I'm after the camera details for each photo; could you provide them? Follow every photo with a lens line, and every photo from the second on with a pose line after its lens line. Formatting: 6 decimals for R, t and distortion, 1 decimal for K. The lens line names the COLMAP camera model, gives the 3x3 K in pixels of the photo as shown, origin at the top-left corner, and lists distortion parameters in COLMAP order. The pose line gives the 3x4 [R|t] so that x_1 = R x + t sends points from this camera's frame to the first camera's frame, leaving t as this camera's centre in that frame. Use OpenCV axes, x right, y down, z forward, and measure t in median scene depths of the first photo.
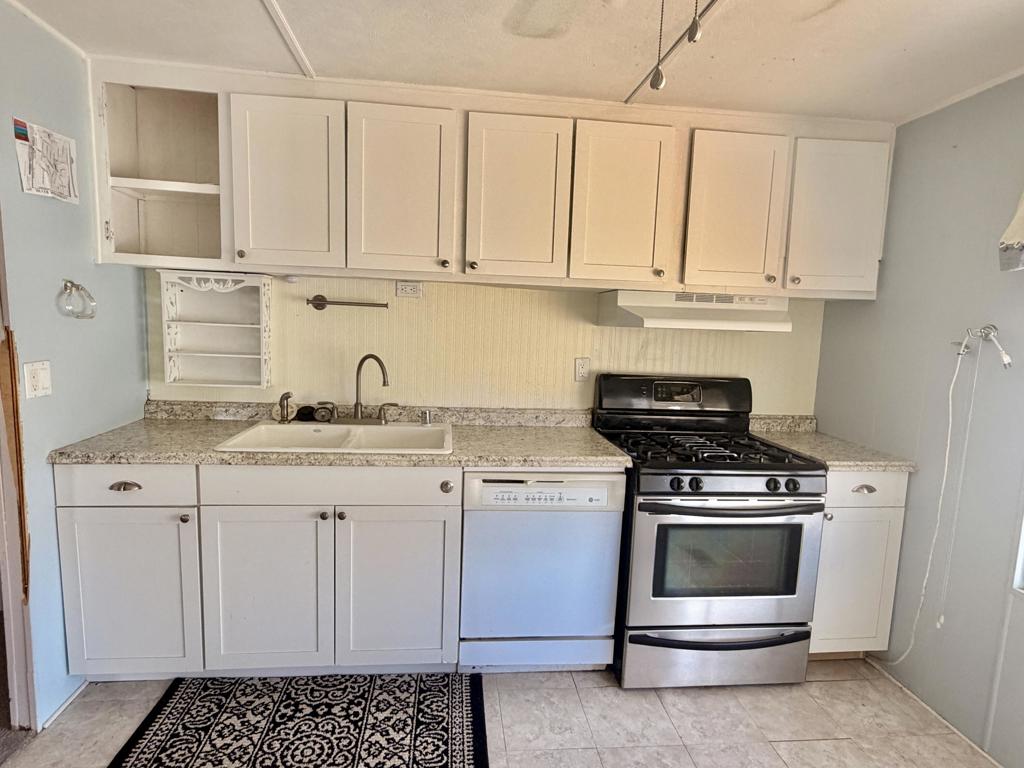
lens RADIAL K [[551.4, 0, 508.6], [0, 551.4, 382.8], [0, 0, 1]] dist [-0.000836, -0.002149]
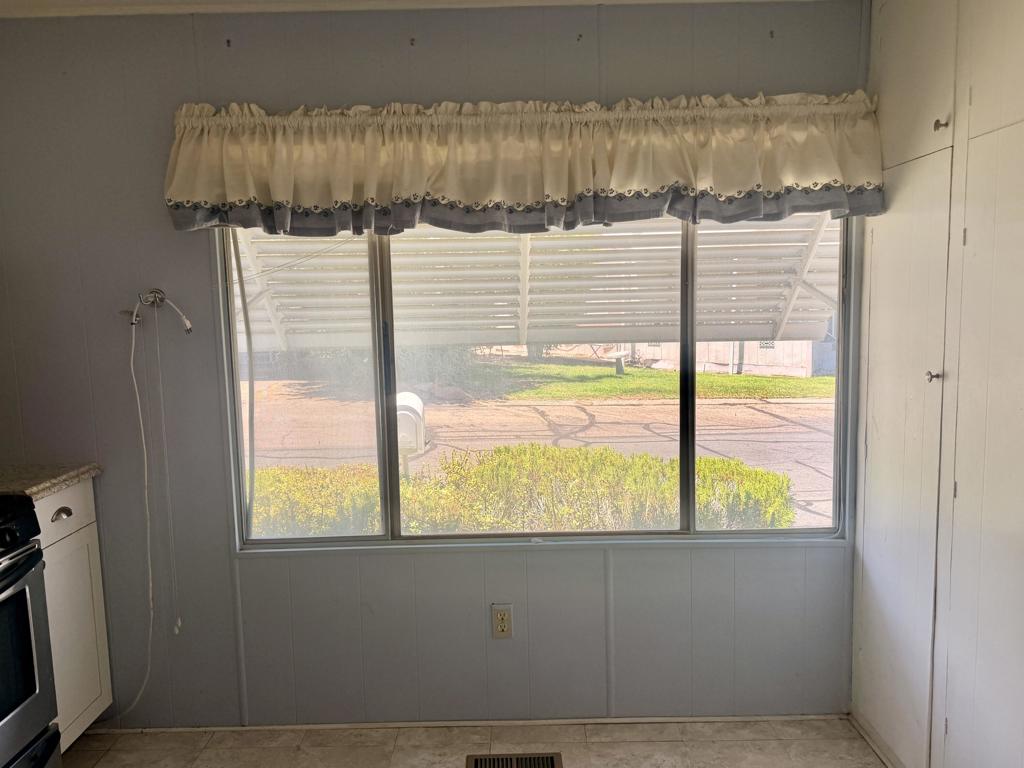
lens RADIAL K [[792.2, 0, 509.0], [0, 792.2, 387.8], [0, 0, 1]] dist [0.033439, -0.033008]
pose [[0.111345, -0.149207, 0.982517, -0.332324], [0.140662, 0.981077, 0.133048, -0.034155], [-0.983777, 0.123389, 0.130226, 0.247058]]
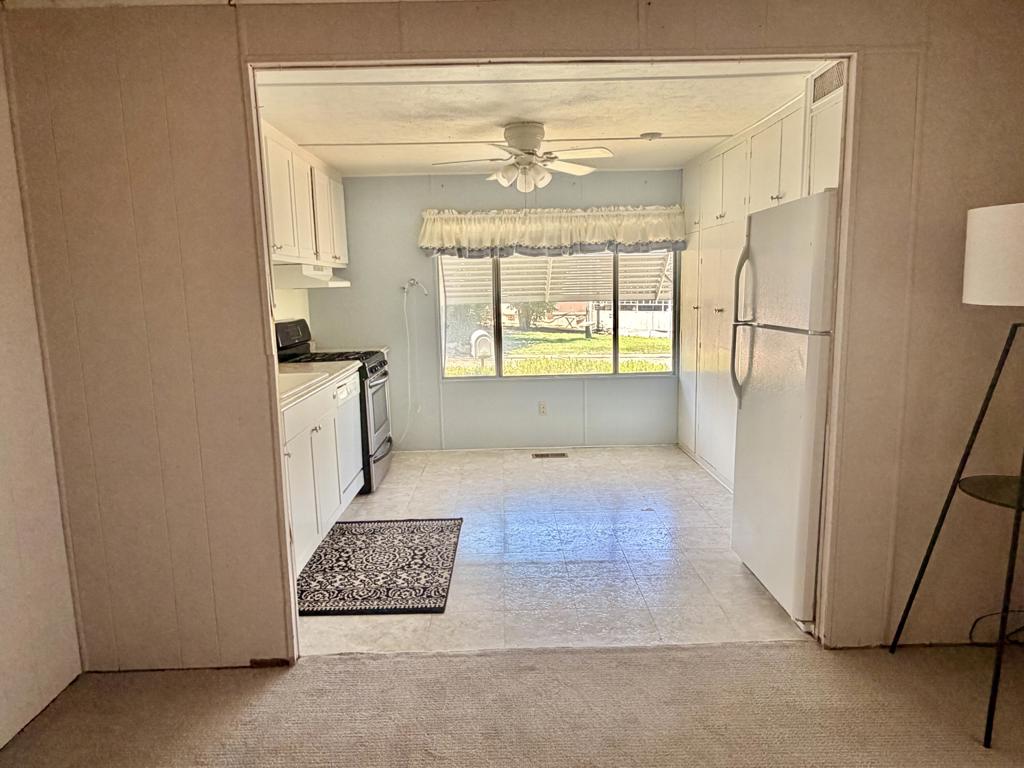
lens RADIAL K [[663.4, 0, 506.6], [0, 663.4, 389.5], [0, 0, 1]] dist [0.000209, 0.002740]
pose [[0.093868, -0.195251, 0.976251, -1.759985], [0.143979, 0.972935, 0.180744, -0.089280], [-0.985119, 0.123593, 0.119440, 0.282689]]
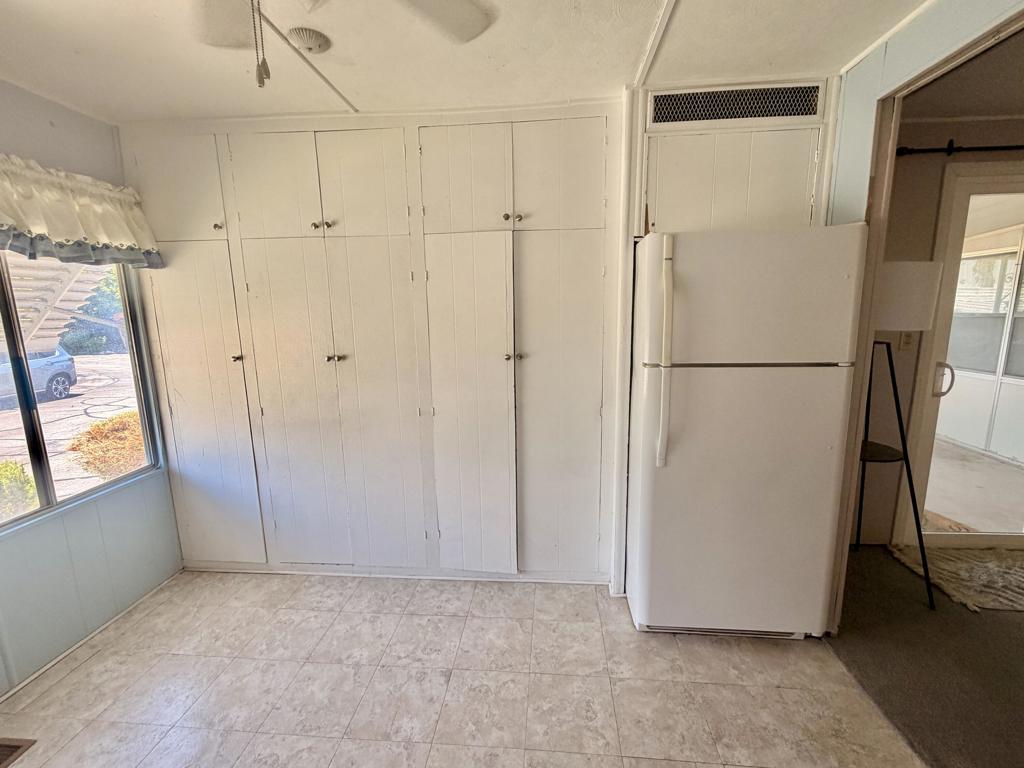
lens RADIAL K [[438.0, 0, 517.7], [0, 438.0, 387.8], [0, 0, 1]] dist [-0.001690, 0.000323]
pose [[-0.981306, -0.057164, 0.183767, -0.167930], [-0.000106, 0.955028, 0.296514, -0.087581], [-0.192452, 0.290952, -0.937182, 0.722814]]
